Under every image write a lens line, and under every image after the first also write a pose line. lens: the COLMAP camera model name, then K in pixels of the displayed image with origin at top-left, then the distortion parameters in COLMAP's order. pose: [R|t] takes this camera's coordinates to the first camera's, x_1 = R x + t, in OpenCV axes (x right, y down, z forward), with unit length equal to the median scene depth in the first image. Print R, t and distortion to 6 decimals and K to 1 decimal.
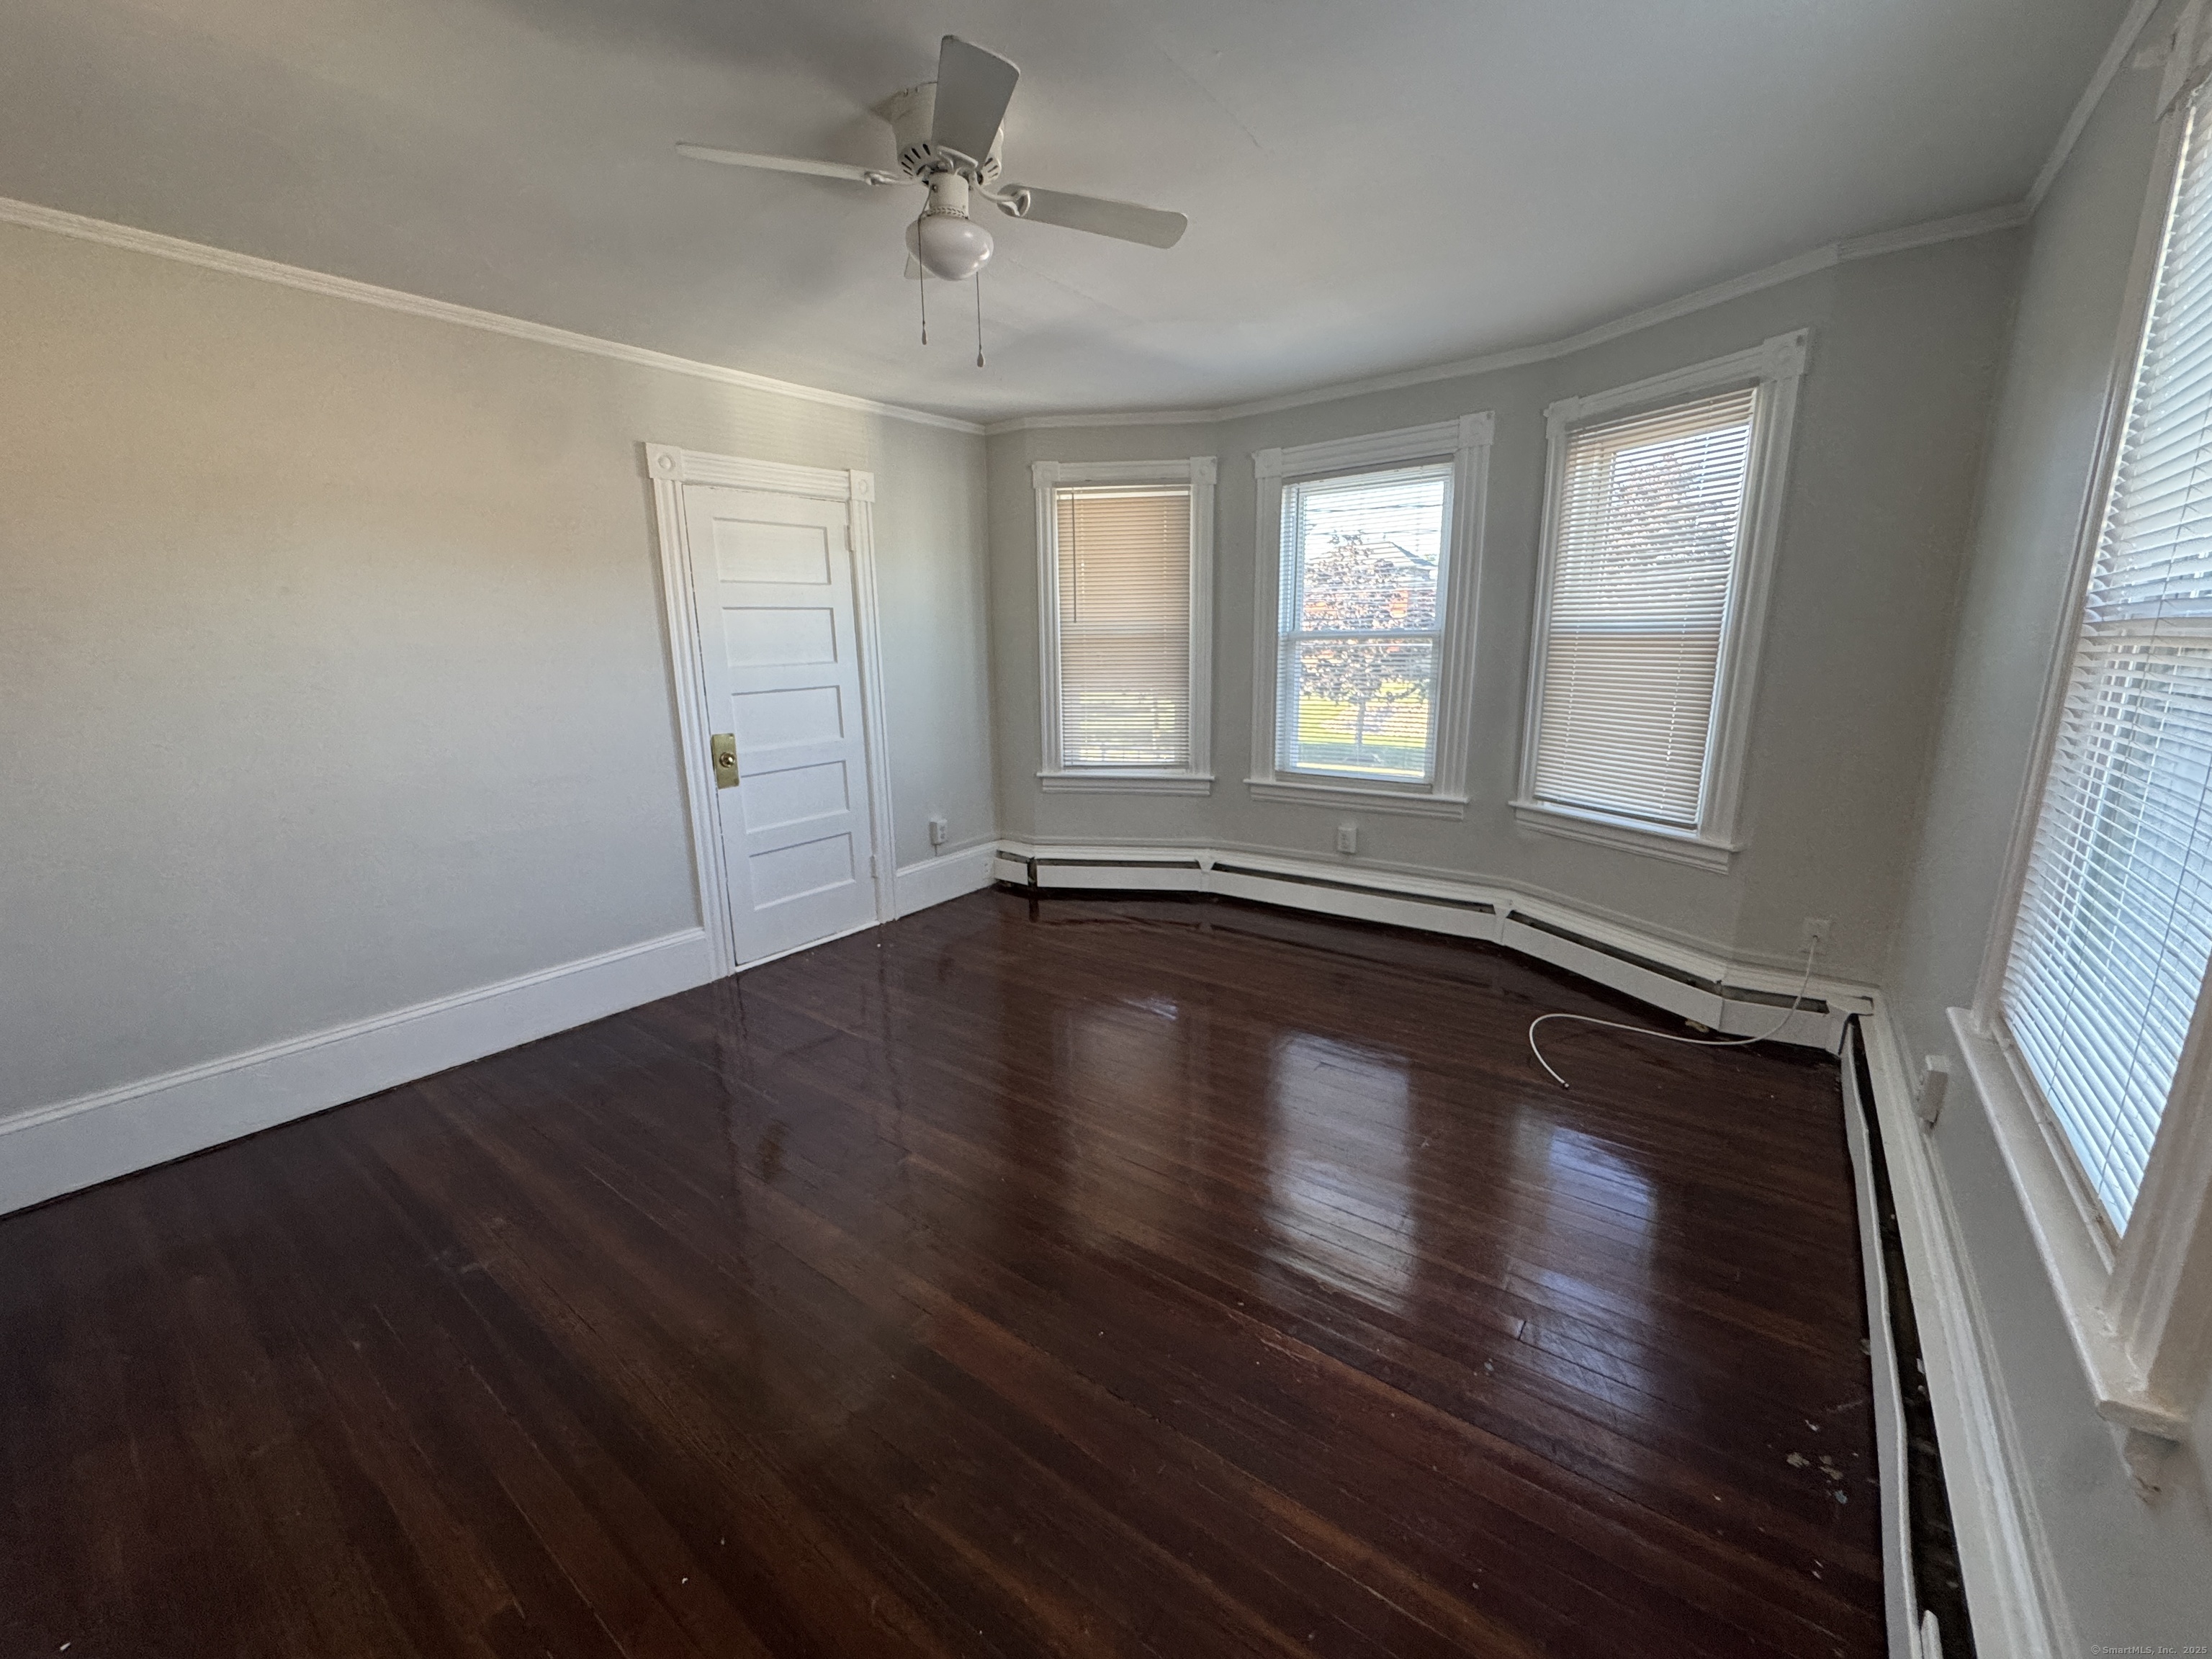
lens RADIAL K [[884.7, 0, 1104.9], [0, 884.7, 829.3], [0, 0, 1]] dist [0.006631, 0.000114]
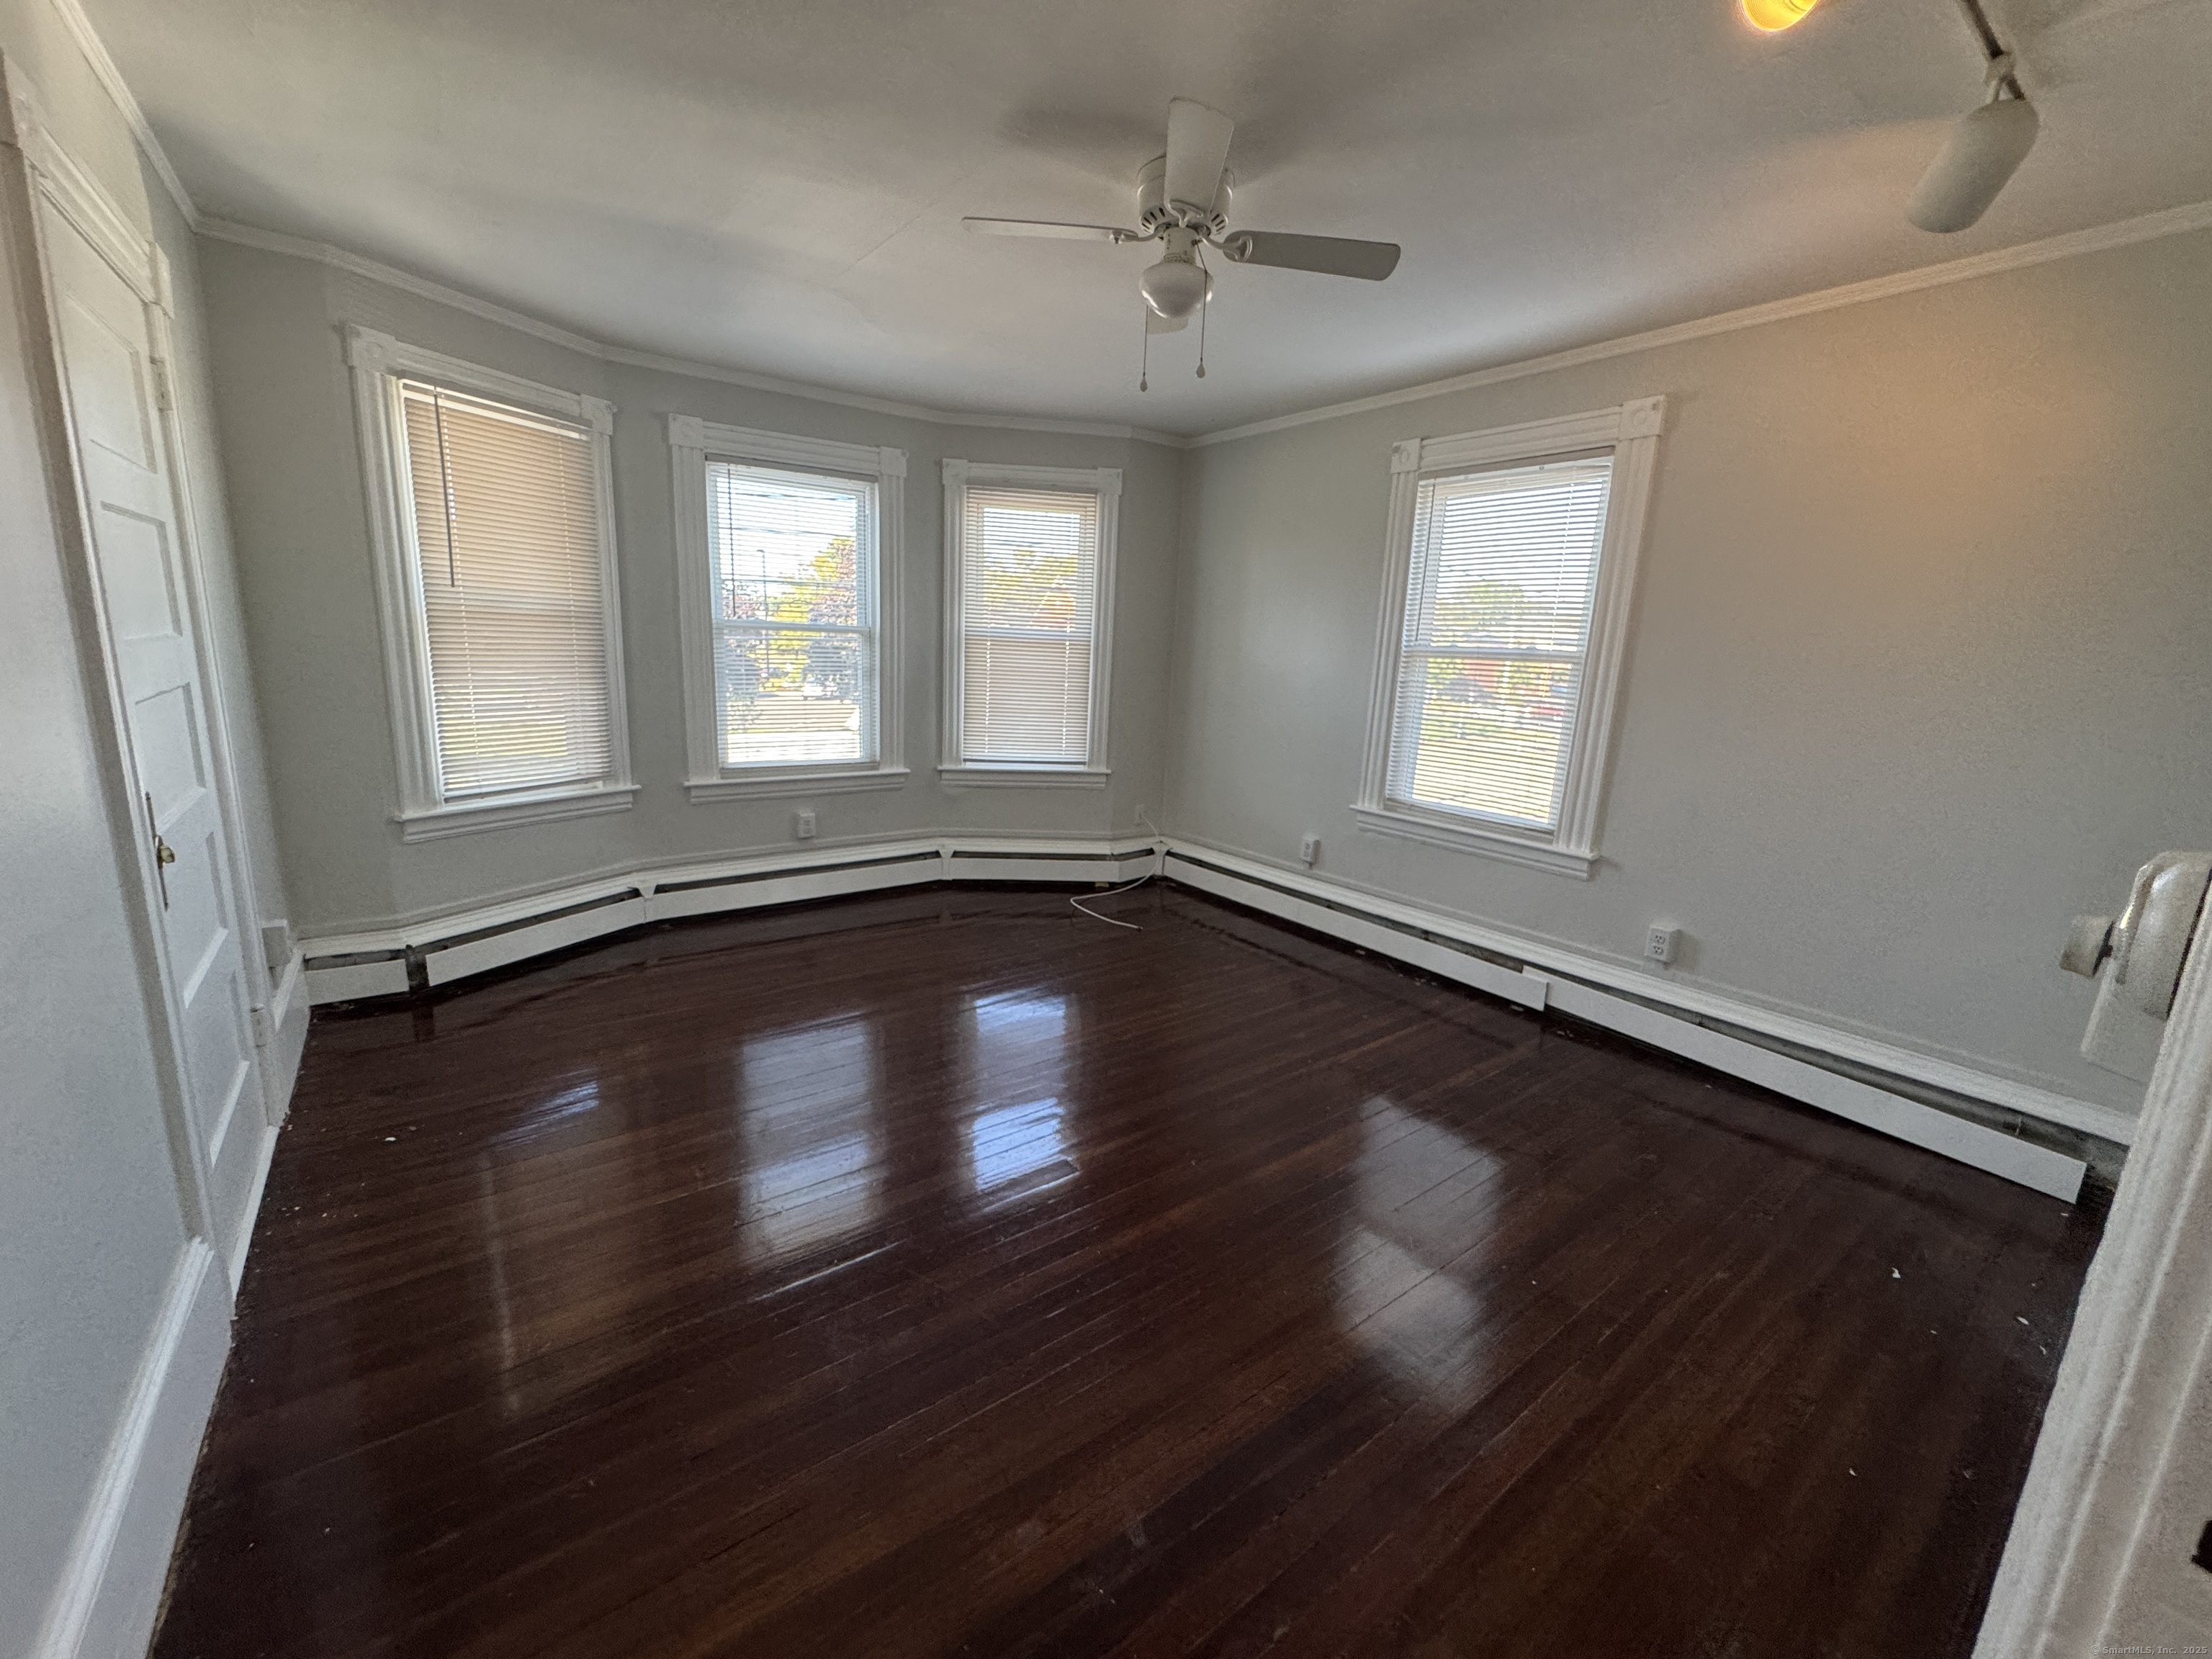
lens RADIAL K [[884.7, 0, 1099.4], [0, 884.7, 828.8], [0, 0, 1]] dist [0.006631, 0.000114]
pose [[0.288190, -0.172503, 0.941907, -0.588858], [0.159200, 0.978582, 0.130510, -0.062880], [-0.944247, 0.112340, 0.309480, 0.346547]]
